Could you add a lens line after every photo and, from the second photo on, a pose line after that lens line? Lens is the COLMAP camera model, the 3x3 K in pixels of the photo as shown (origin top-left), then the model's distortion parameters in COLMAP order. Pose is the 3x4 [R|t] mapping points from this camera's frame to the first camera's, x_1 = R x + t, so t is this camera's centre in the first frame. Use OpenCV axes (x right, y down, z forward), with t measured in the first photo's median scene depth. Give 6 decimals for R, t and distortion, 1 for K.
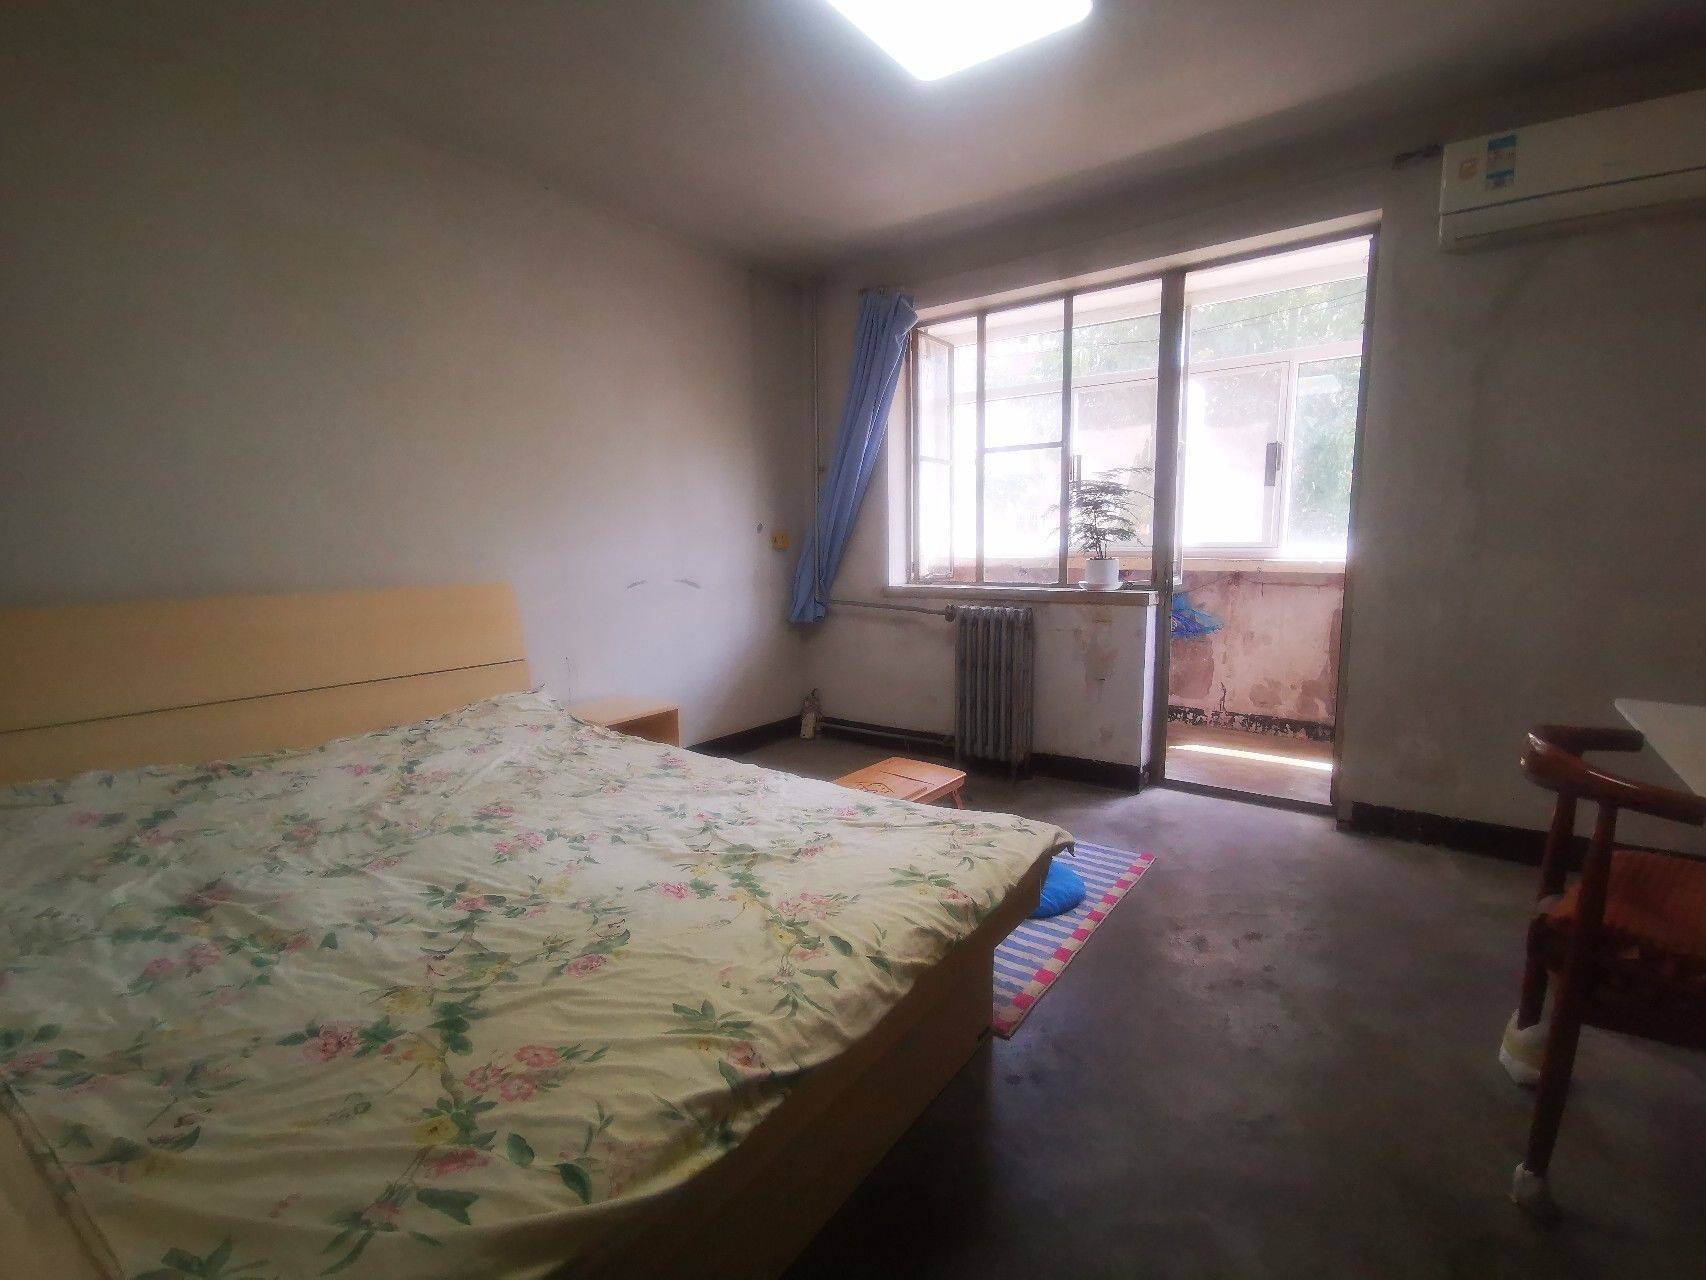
lens RADIAL K [[797.2, 0, 842.4], [0, 797.2, 632.8], [0, 0, 1]] dist [0.018035, -0.000228]
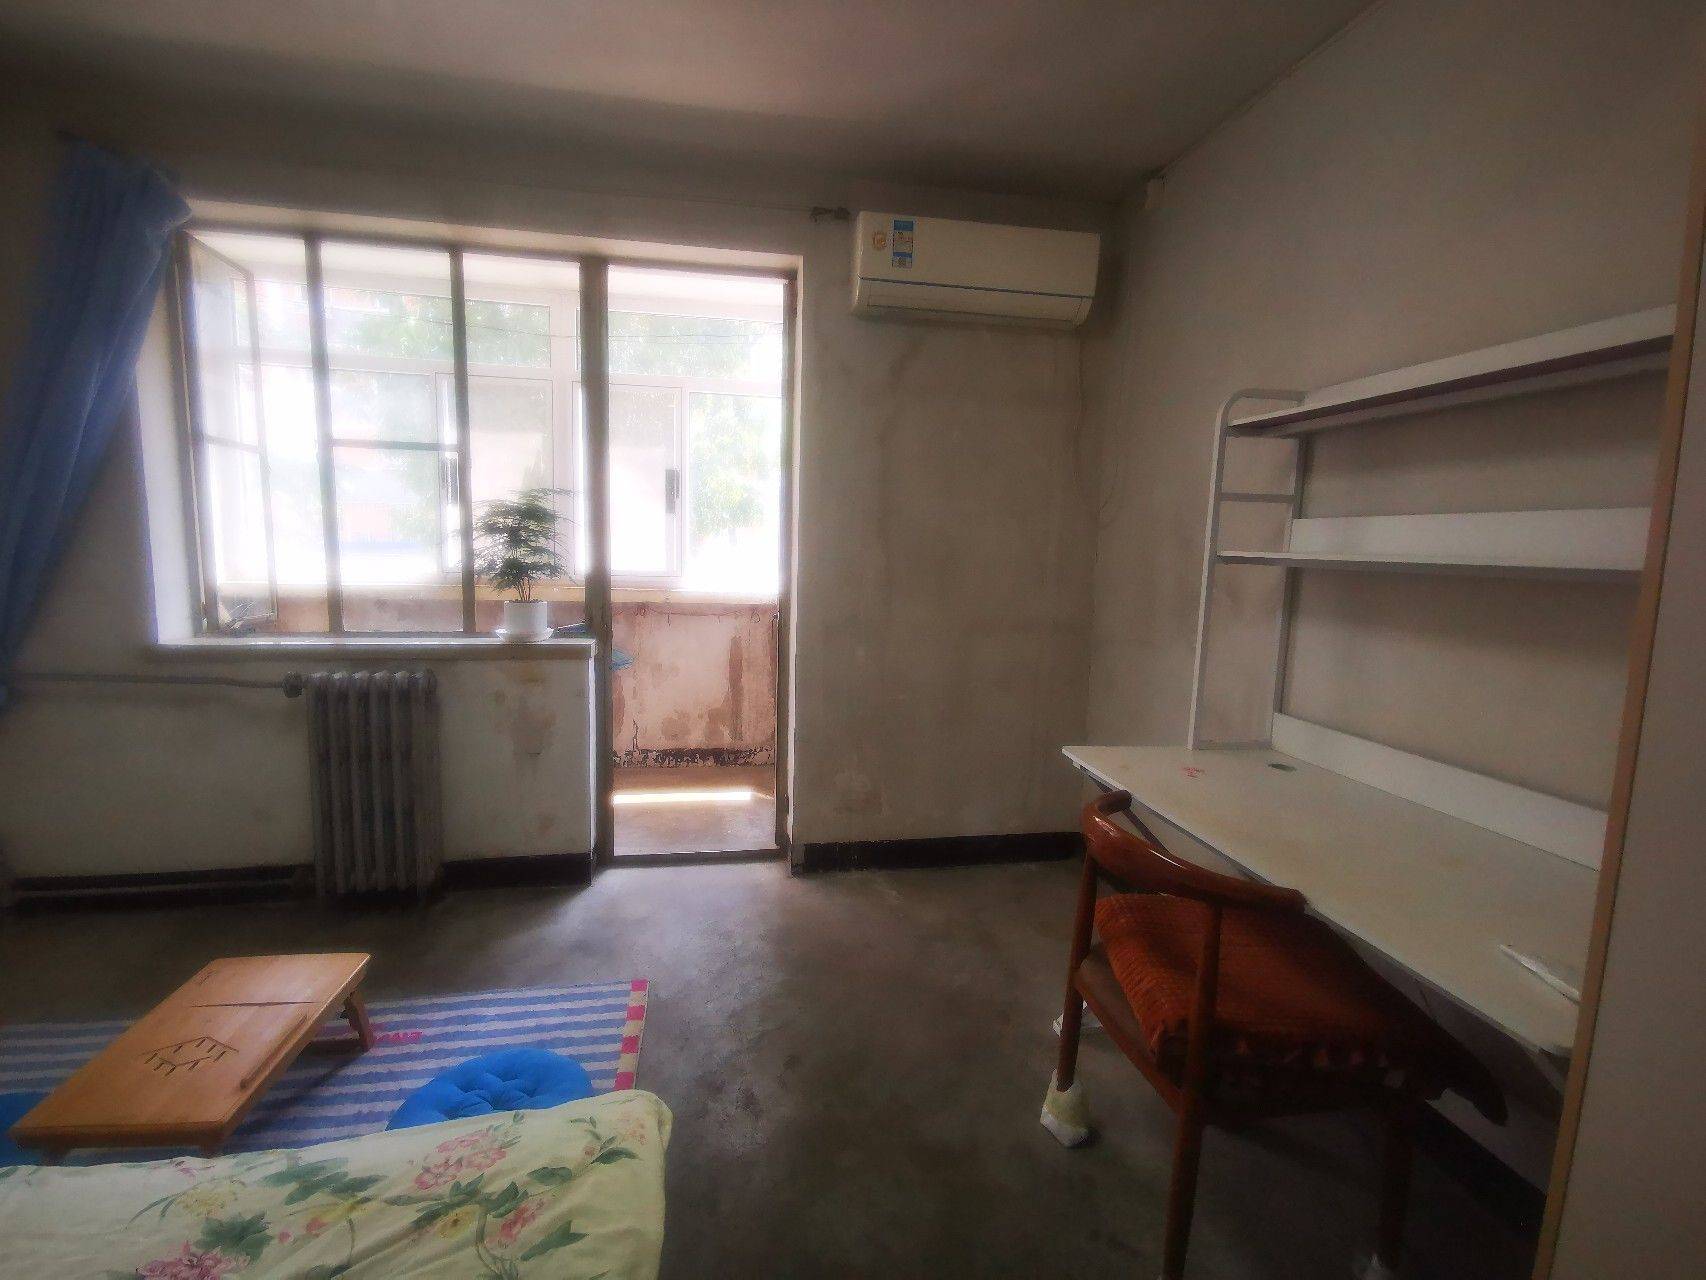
lens RADIAL K [[786.1, 0, 853.0], [0, 786.1, 640.0], [0, 0, 1]] dist [0.008620, 0.000311]
pose [[0.685983, -0.058550, 0.725258, -0.035240], [0.053301, 0.998123, 0.030164, -0.108693], [-0.725663, 0.017965, 0.687816, 0.417661]]
